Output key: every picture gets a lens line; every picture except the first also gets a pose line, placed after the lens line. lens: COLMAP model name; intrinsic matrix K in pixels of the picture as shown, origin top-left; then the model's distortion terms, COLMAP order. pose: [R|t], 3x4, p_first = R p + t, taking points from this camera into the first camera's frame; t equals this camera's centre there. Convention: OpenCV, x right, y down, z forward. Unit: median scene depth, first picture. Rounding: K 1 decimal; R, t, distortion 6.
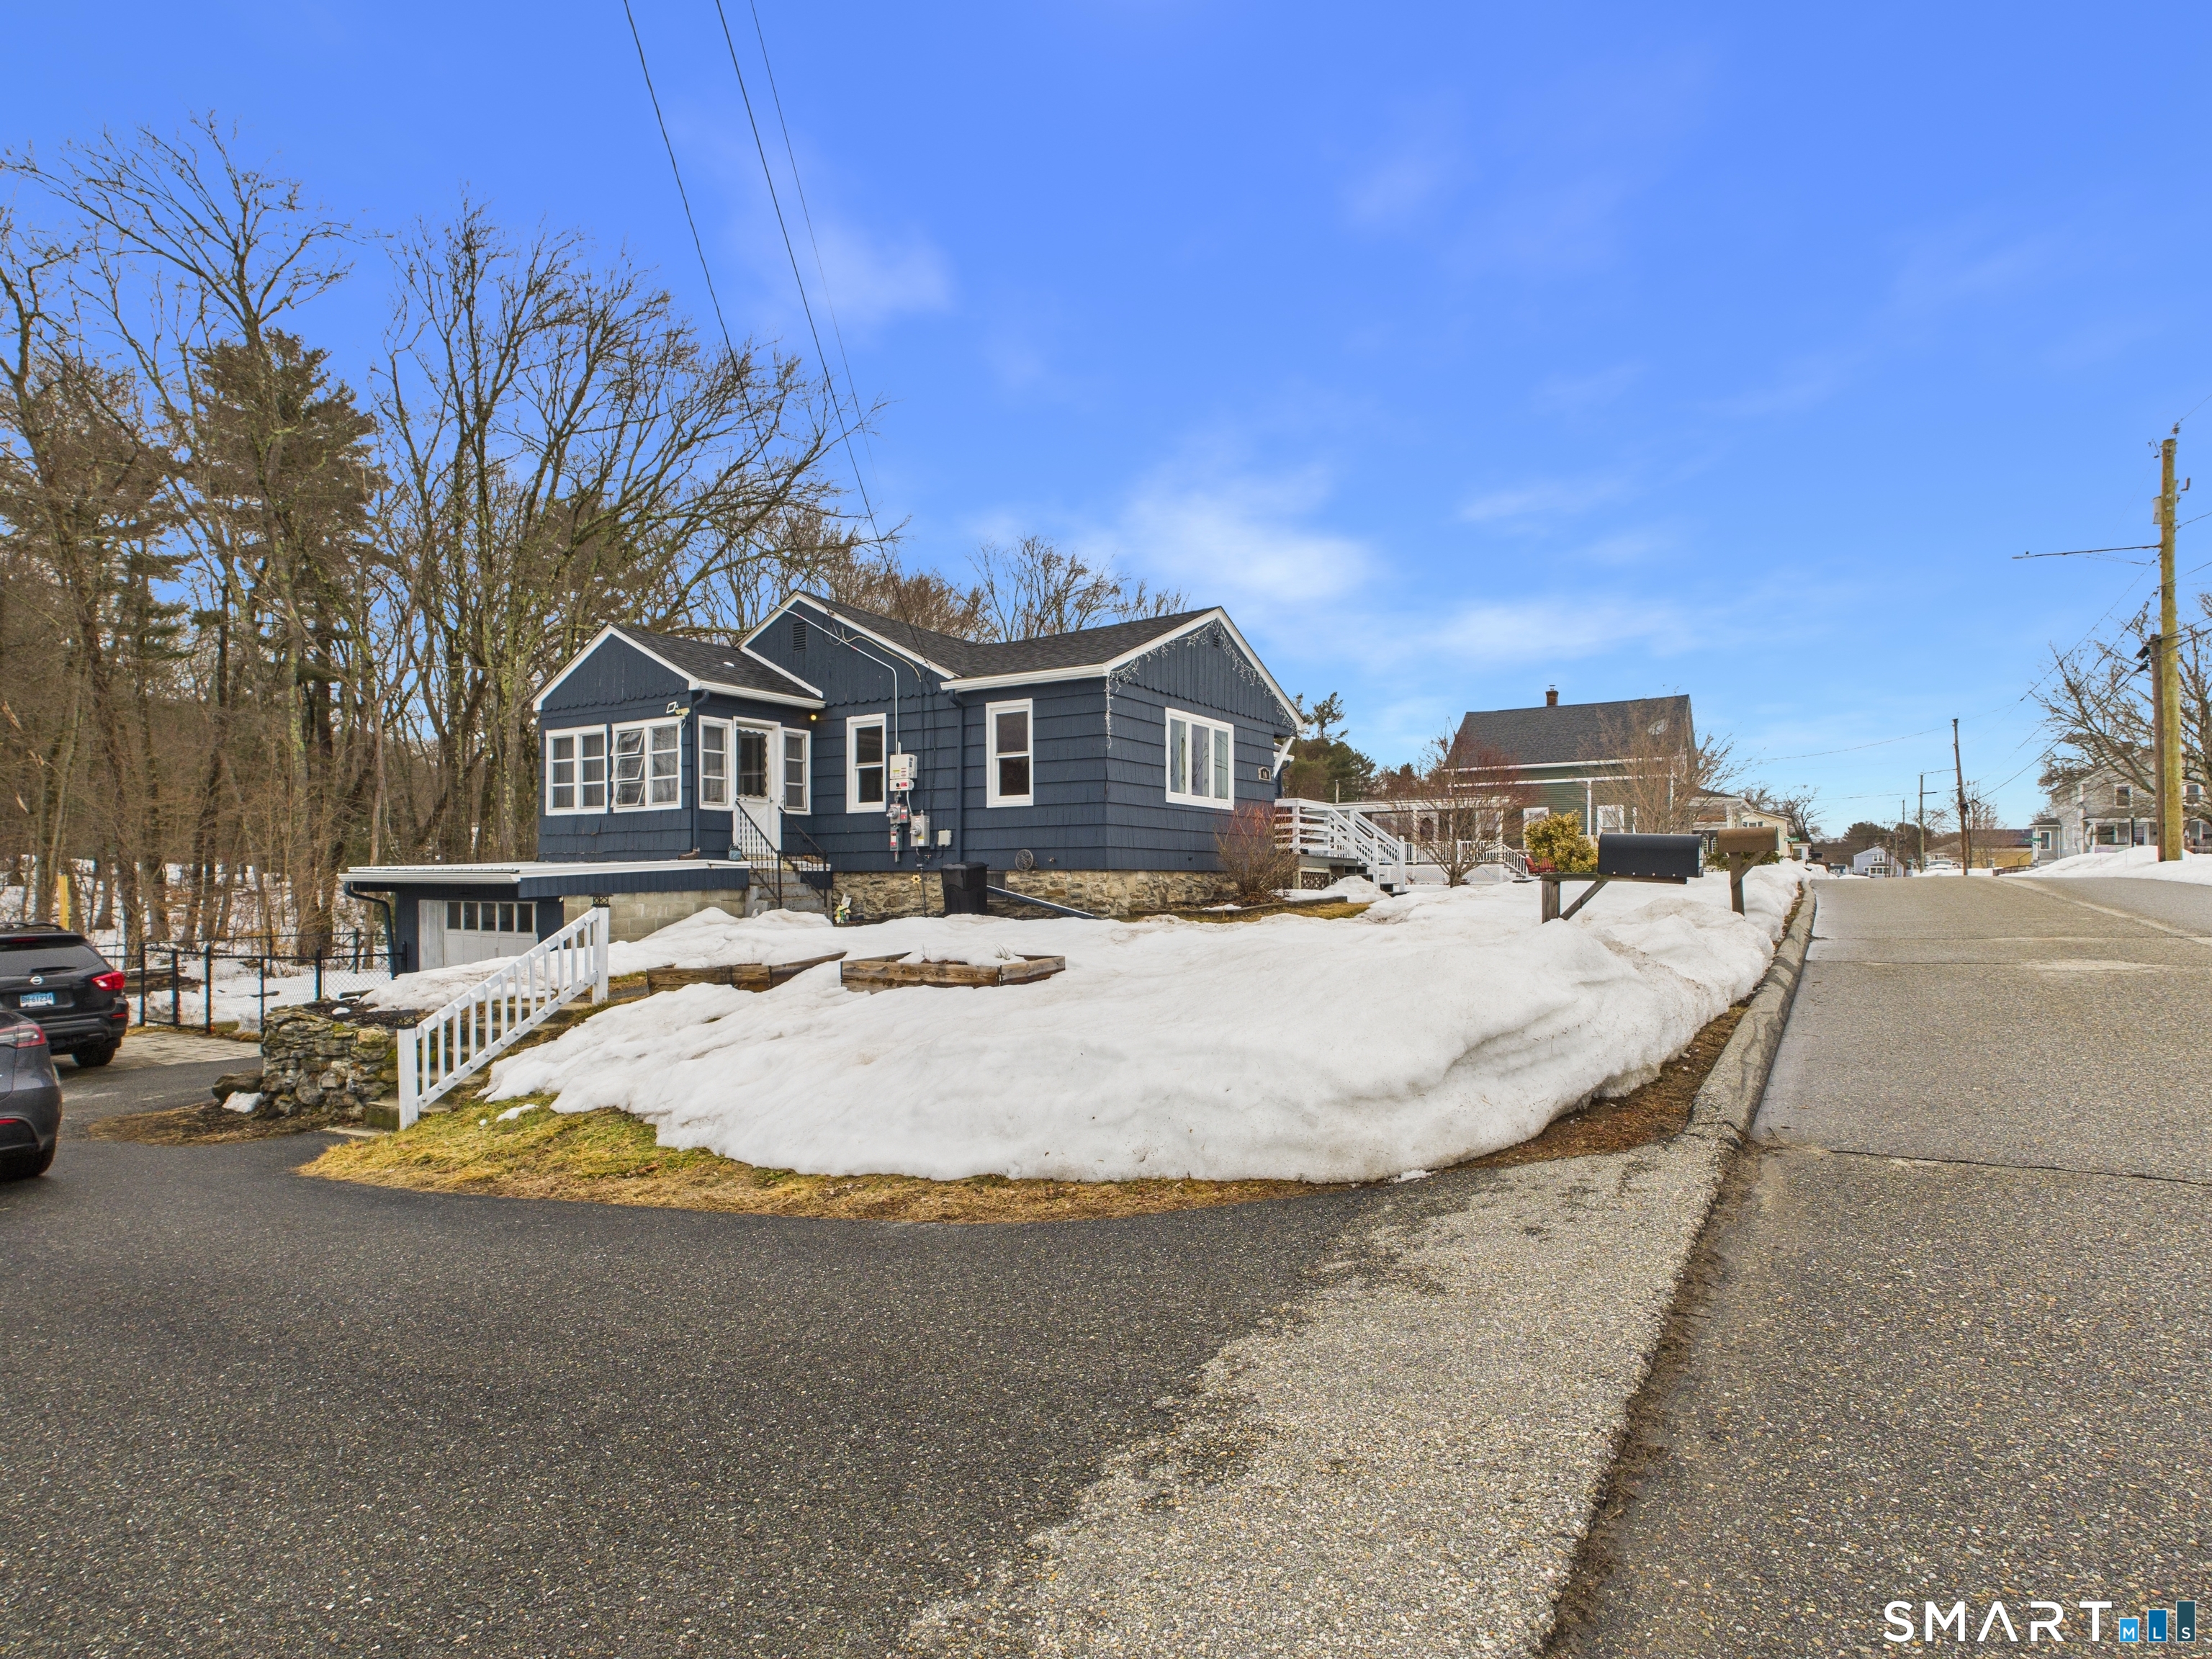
lens RADIAL K [[882.1, 0, 1105.2], [0, 882.1, 869.1], [0, 0, 1]] dist [0.001039, 0.000065]
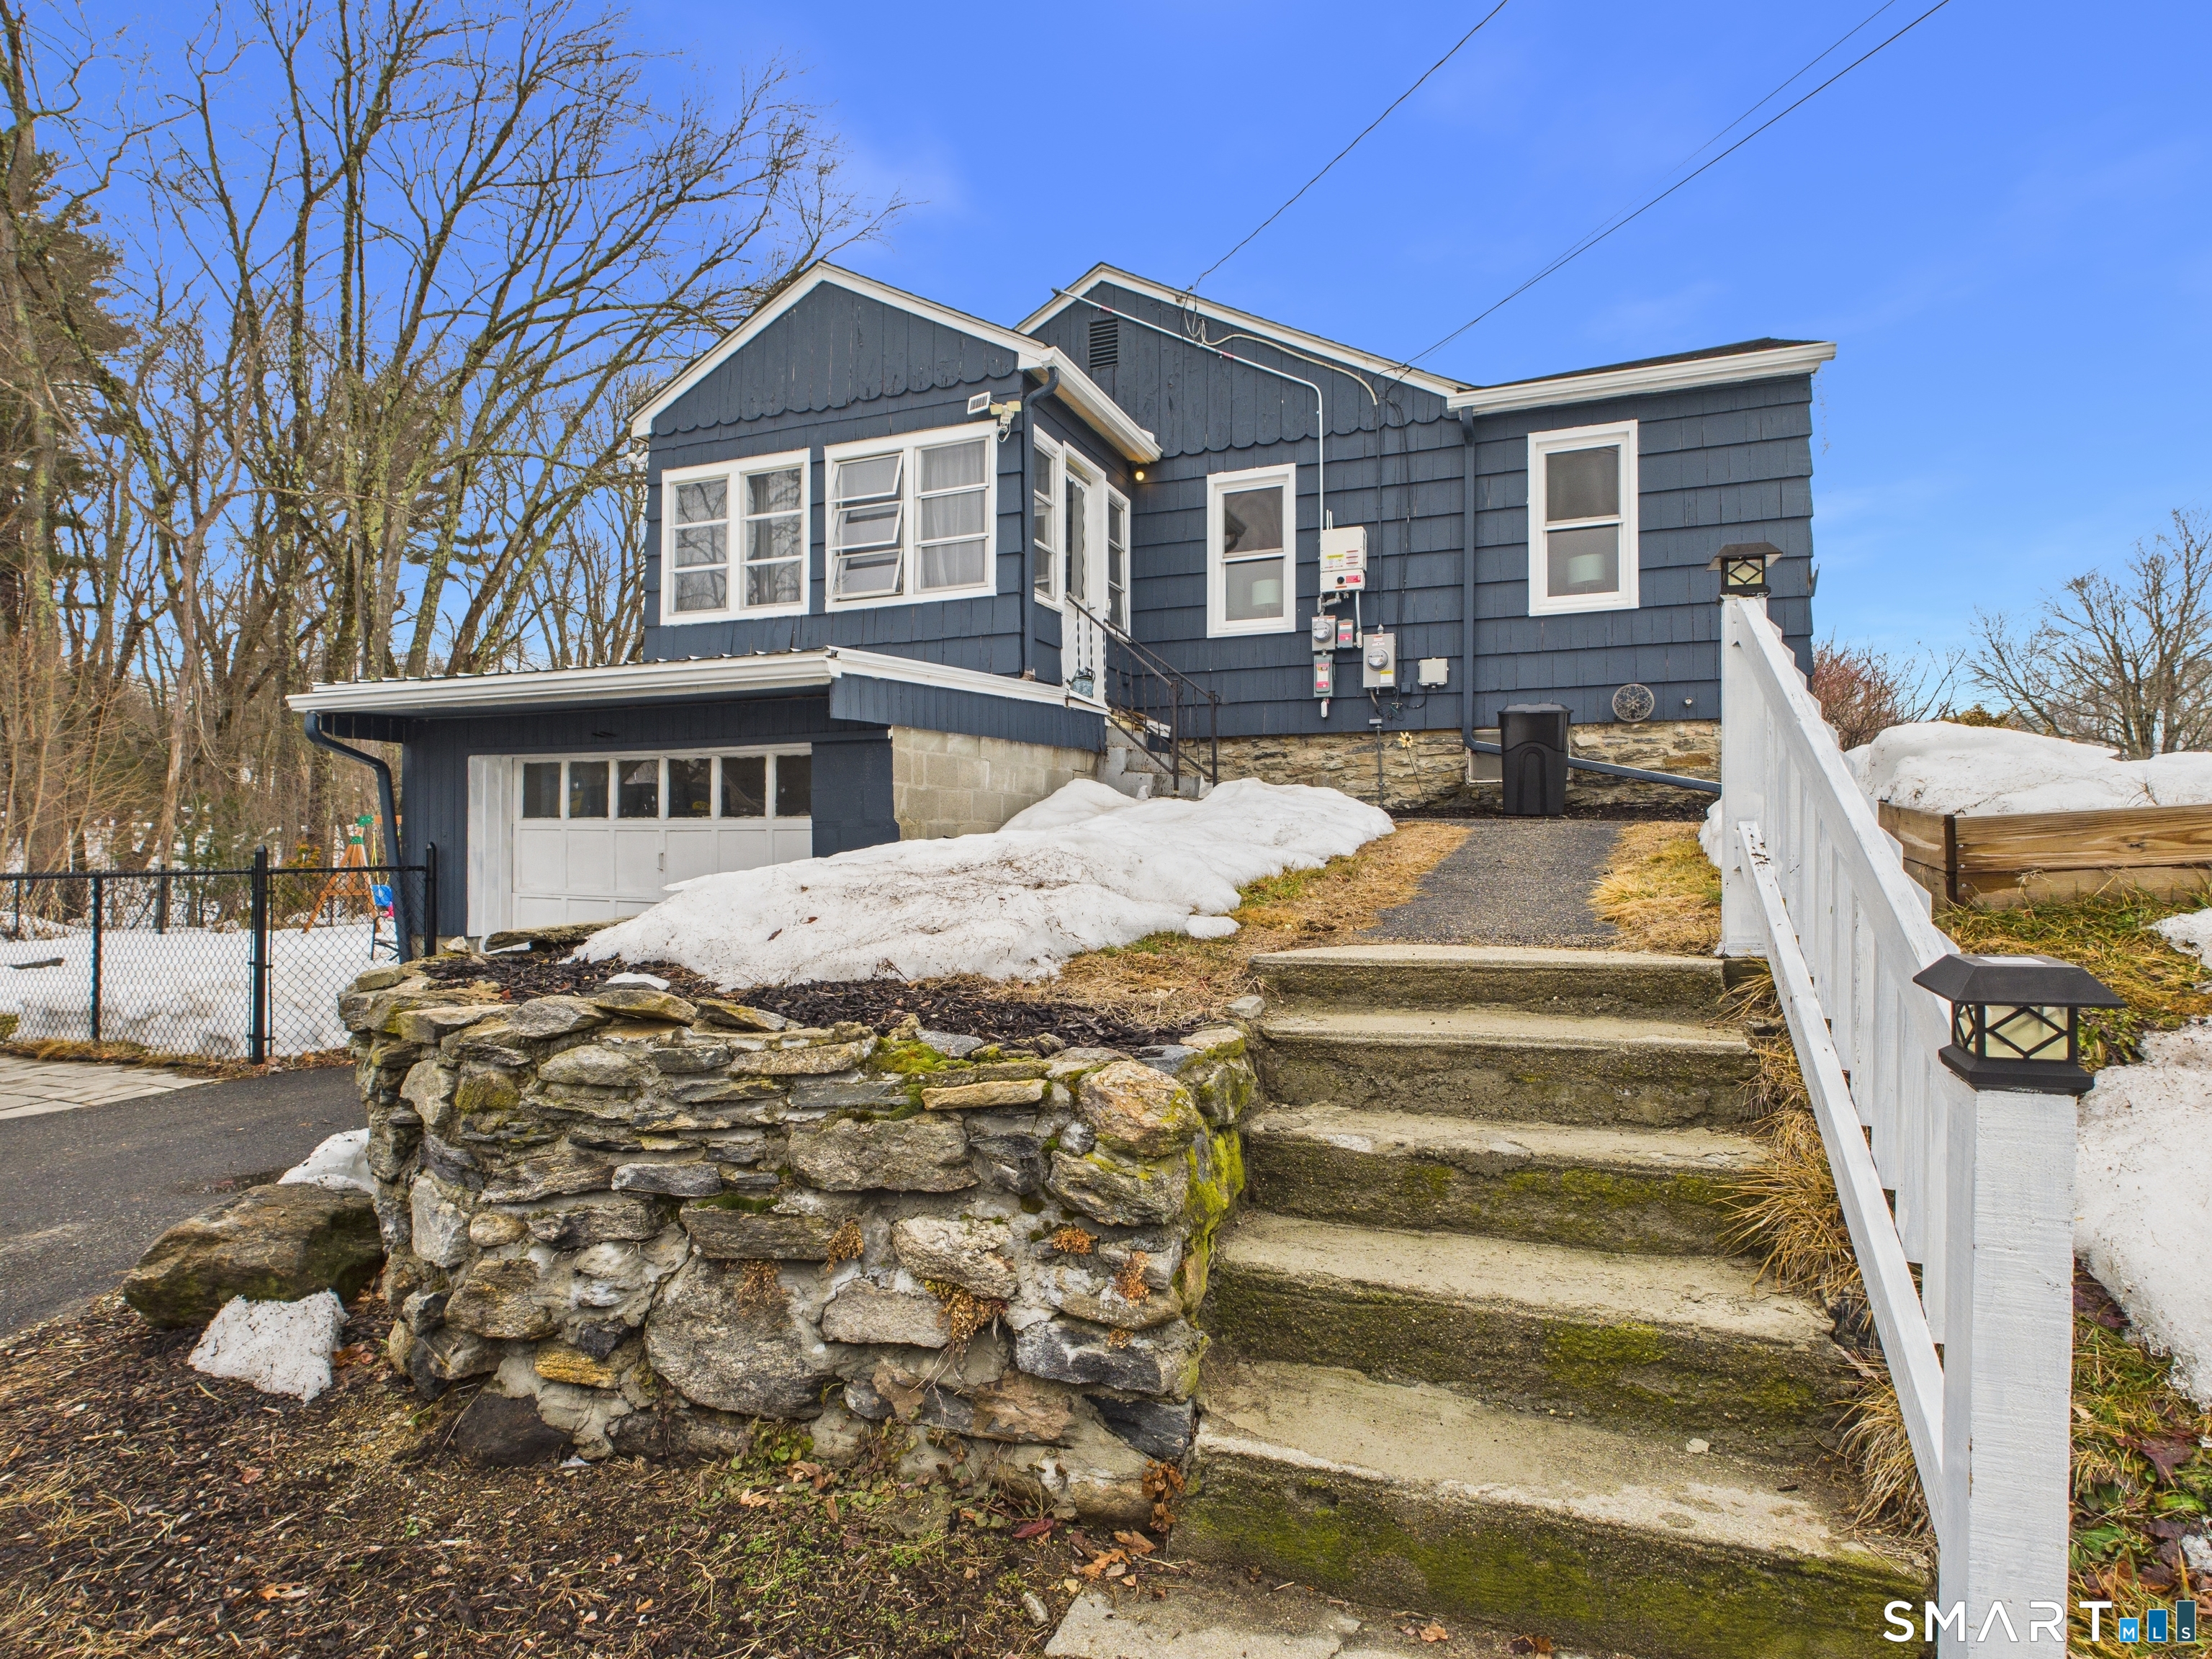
lens RADIAL K [[933.5, 0, 1102.6], [0, 933.5, 819.7], [0, 0, 1]] dist [0.000645, -0.000077]
pose [[0.991421, 0.008063, 0.130462, -0.467672], [-0.006715, 0.999919, -0.010769, 0.068142], [-0.130538, 0.009801, 0.991395, 0.420898]]
